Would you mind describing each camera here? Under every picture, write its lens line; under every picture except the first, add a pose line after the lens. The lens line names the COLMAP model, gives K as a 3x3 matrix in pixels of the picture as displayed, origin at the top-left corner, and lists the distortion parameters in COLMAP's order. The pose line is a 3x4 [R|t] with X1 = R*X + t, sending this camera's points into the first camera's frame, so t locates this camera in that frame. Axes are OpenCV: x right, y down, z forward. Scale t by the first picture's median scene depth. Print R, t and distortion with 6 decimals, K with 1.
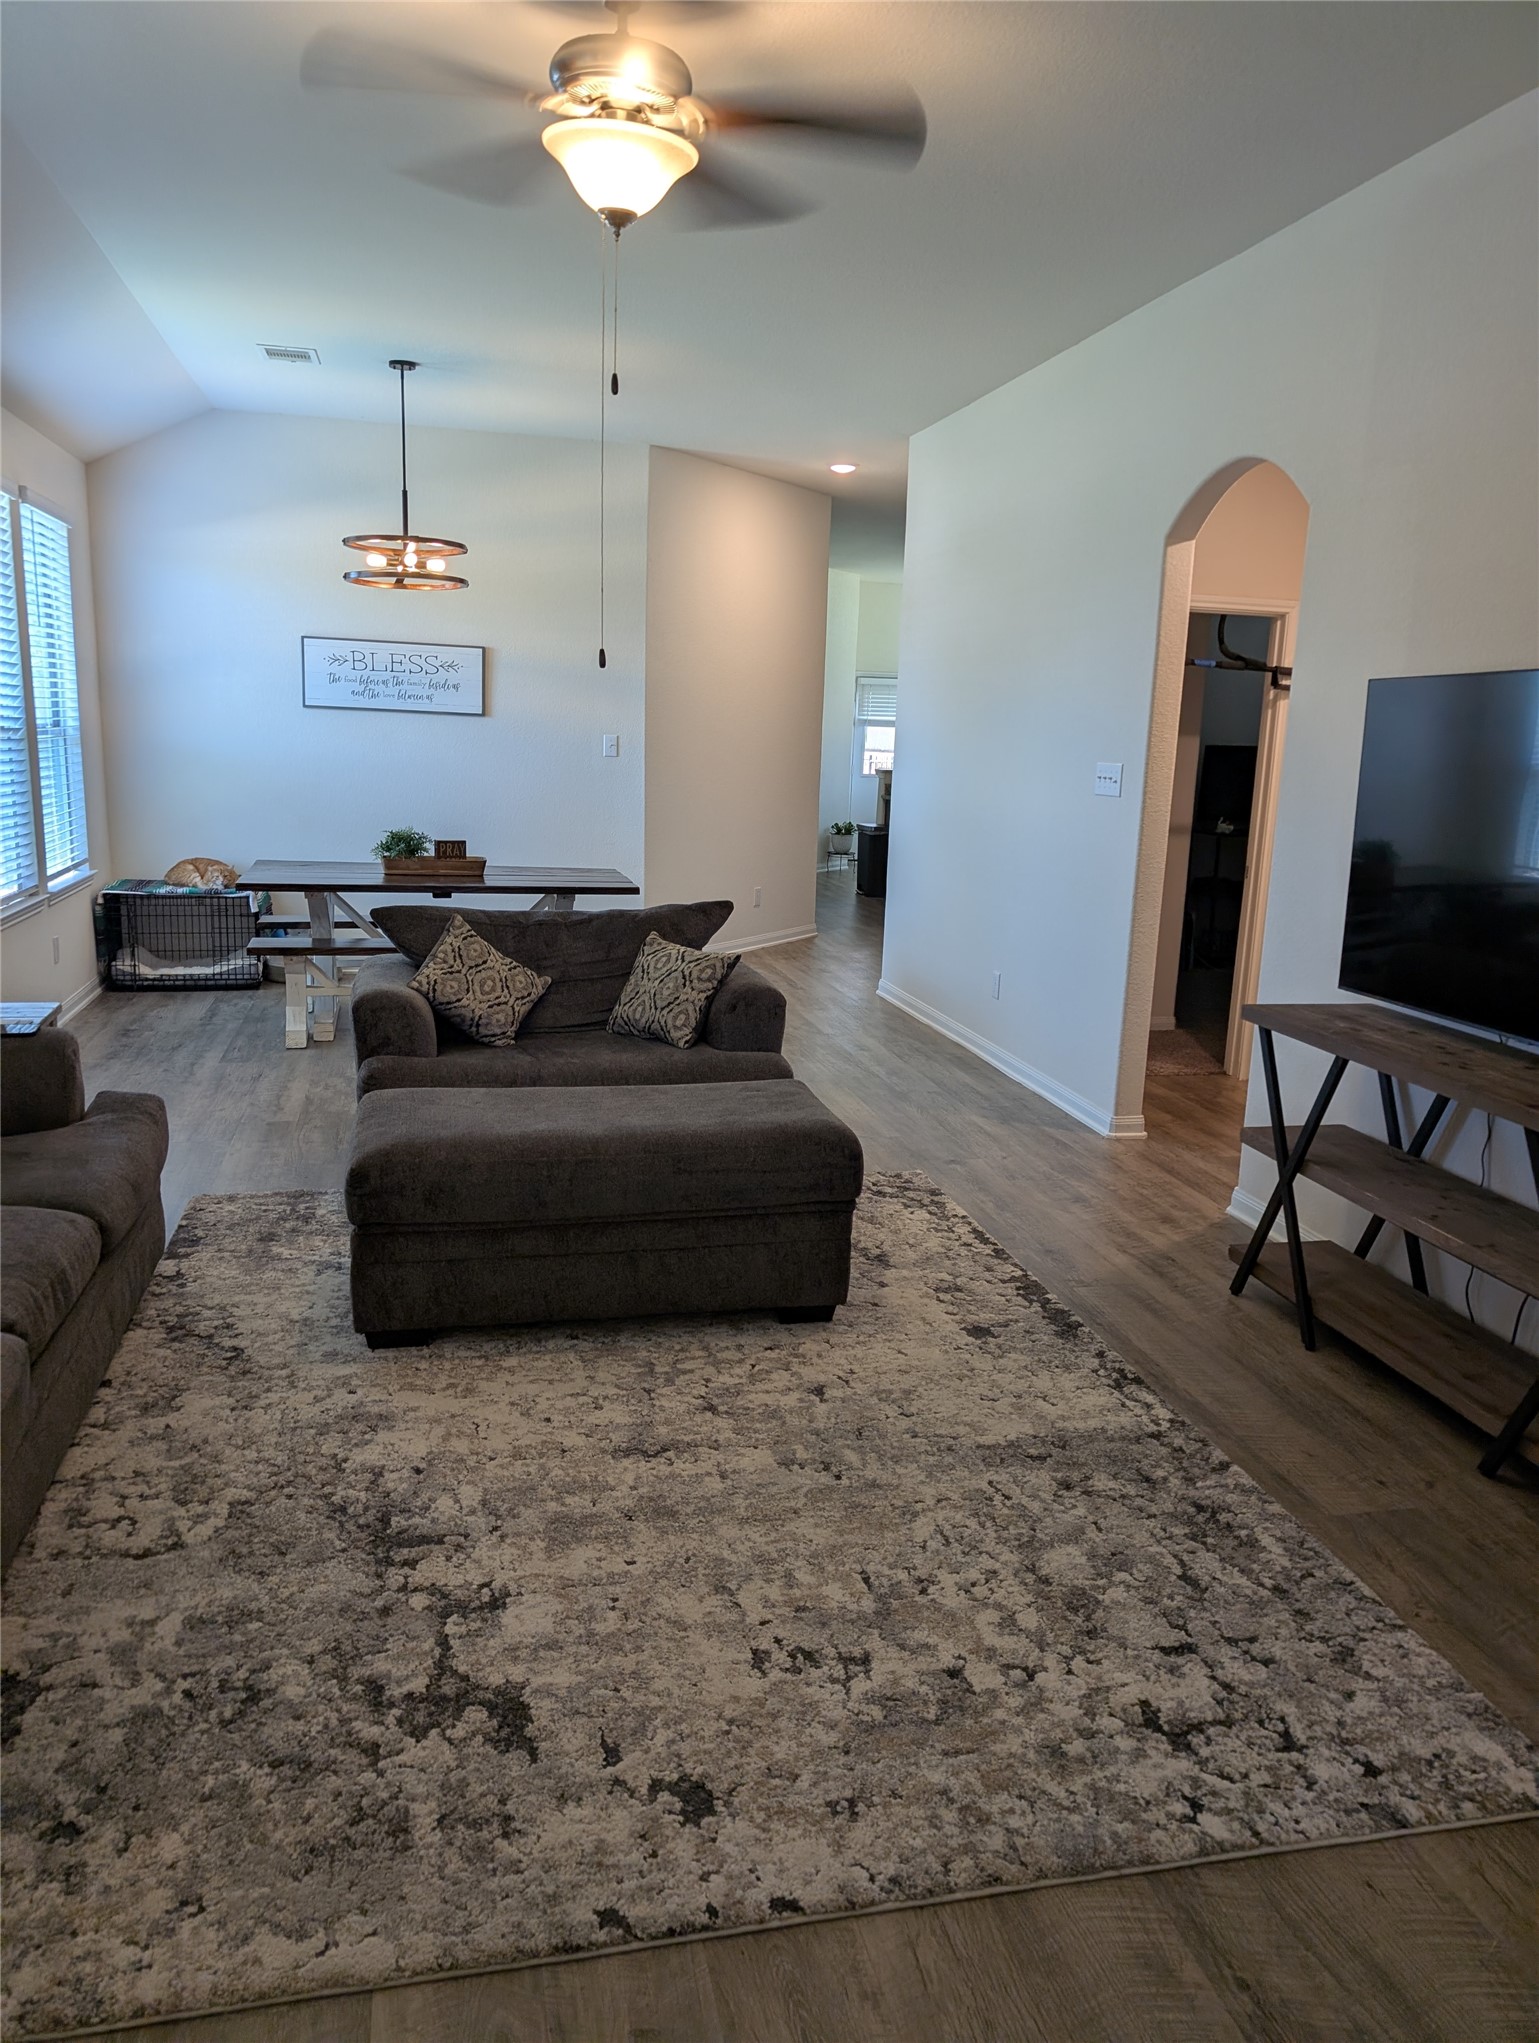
lens RADIAL K [[1460.7, 0, 768.7], [0, 1460.7, 1024.5], [0, 0, 1]] dist [0.013140, -0.012063]
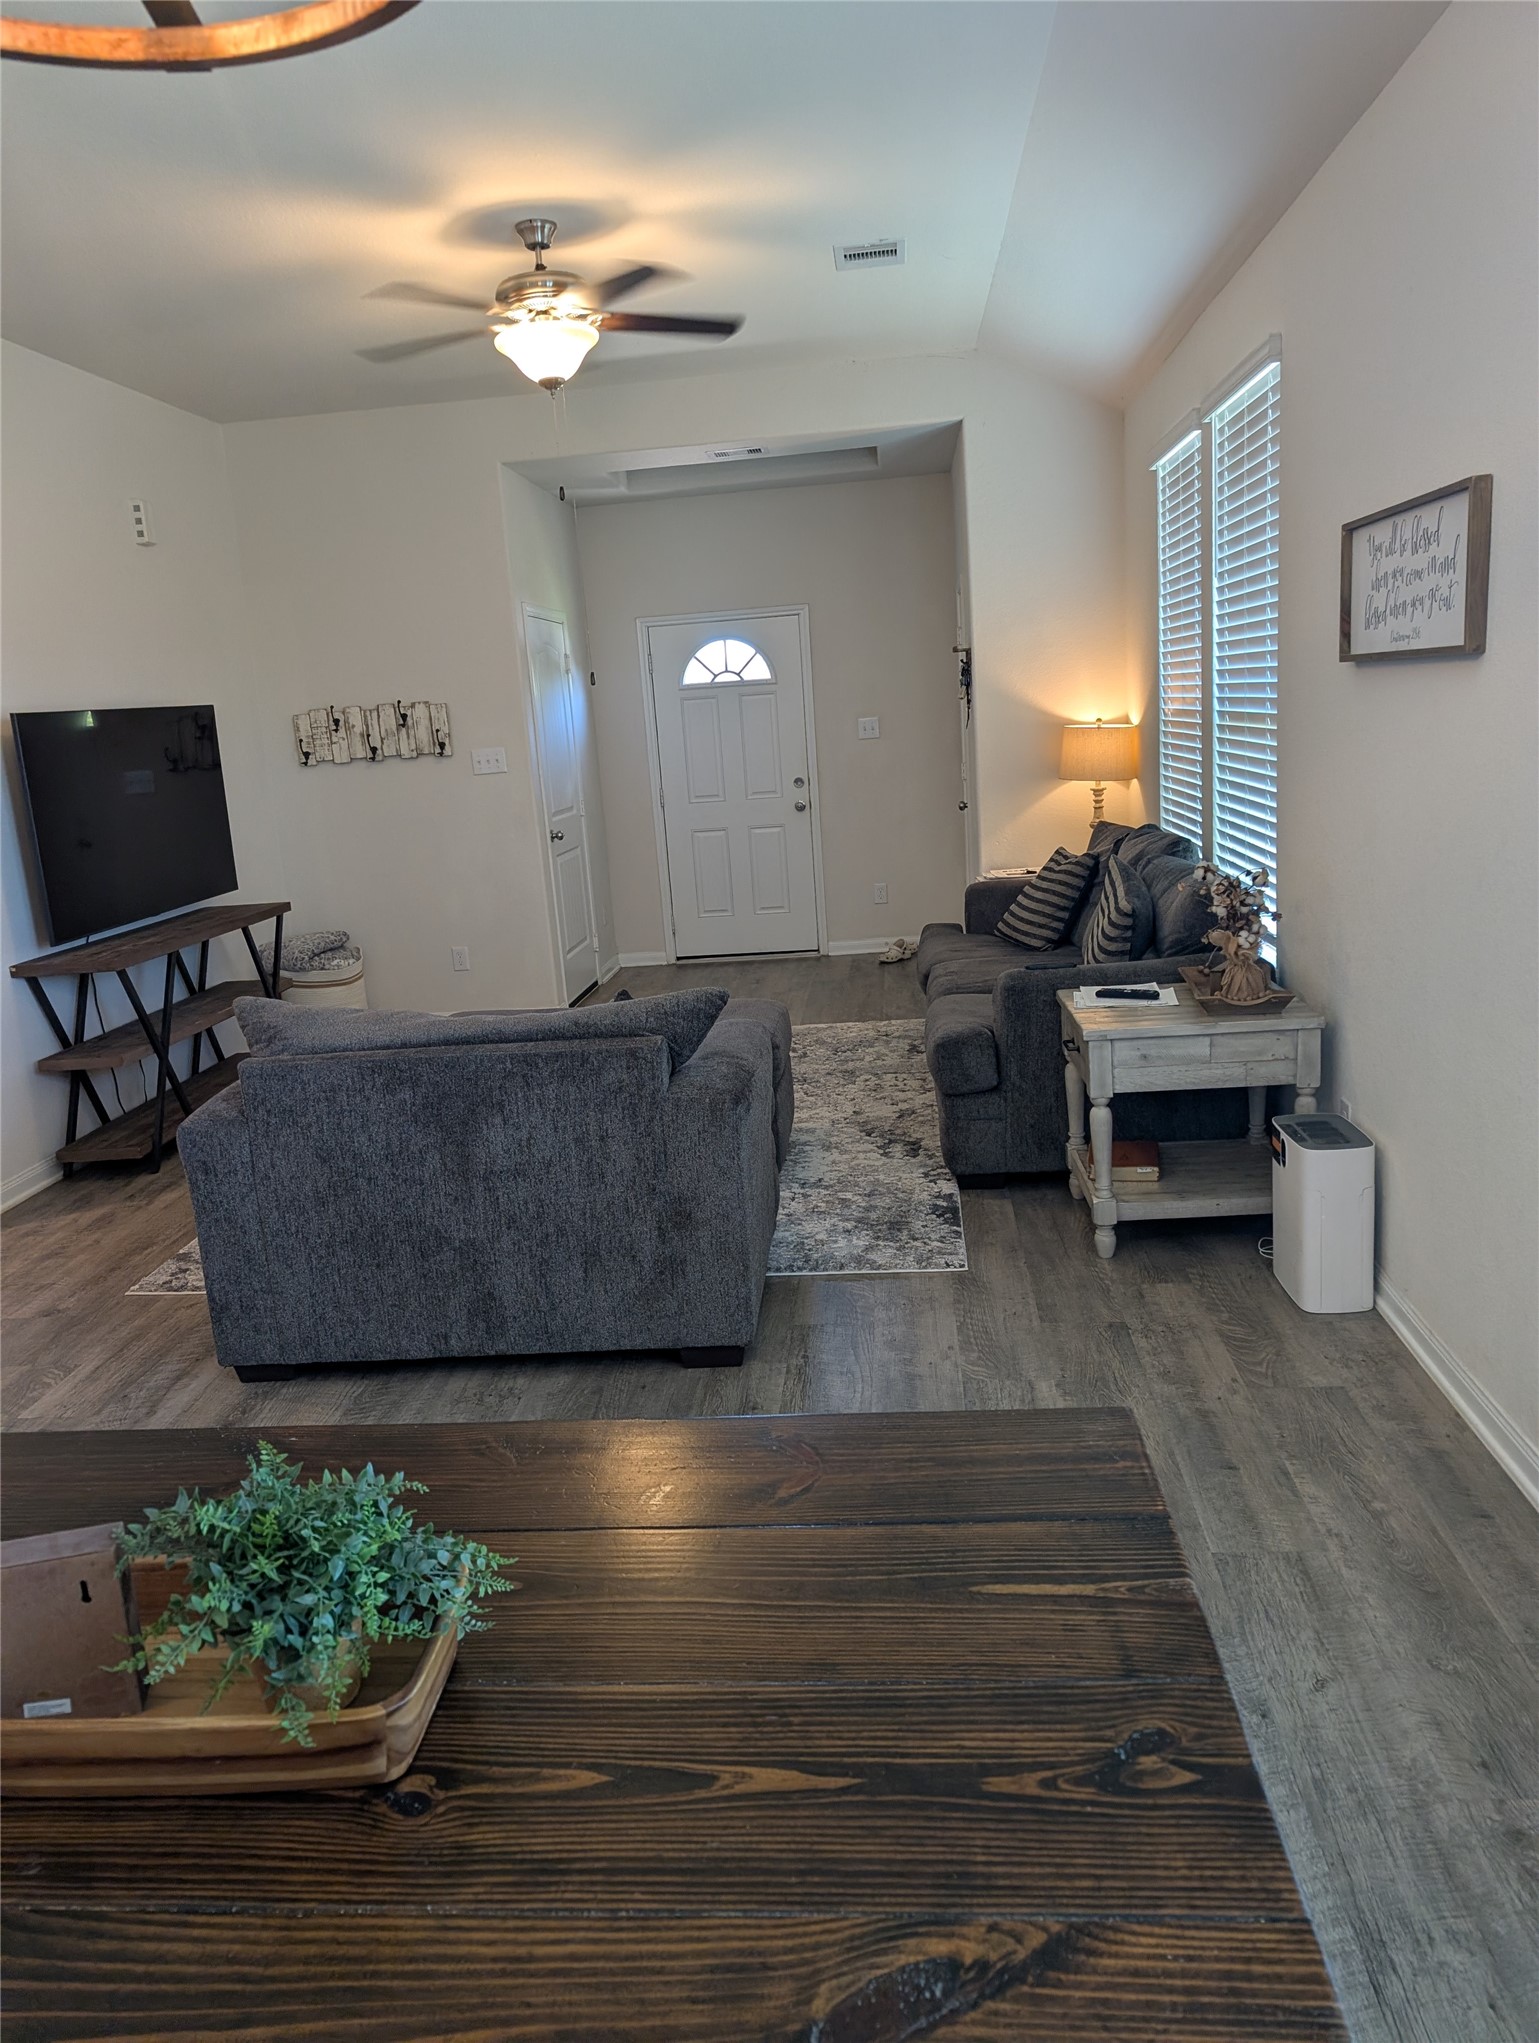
lens RADIAL K [[1460.7, 0, 767.2], [0, 1460.7, 1020.1], [0, 0, 1]] dist [0.013140, -0.012063]
pose [[-0.952748, -0.035160, 0.301720, -0.683080], [0.094295, 0.909975, 0.403798, -0.479809], [-0.288756, 0.413169, -0.863662, 2.188983]]
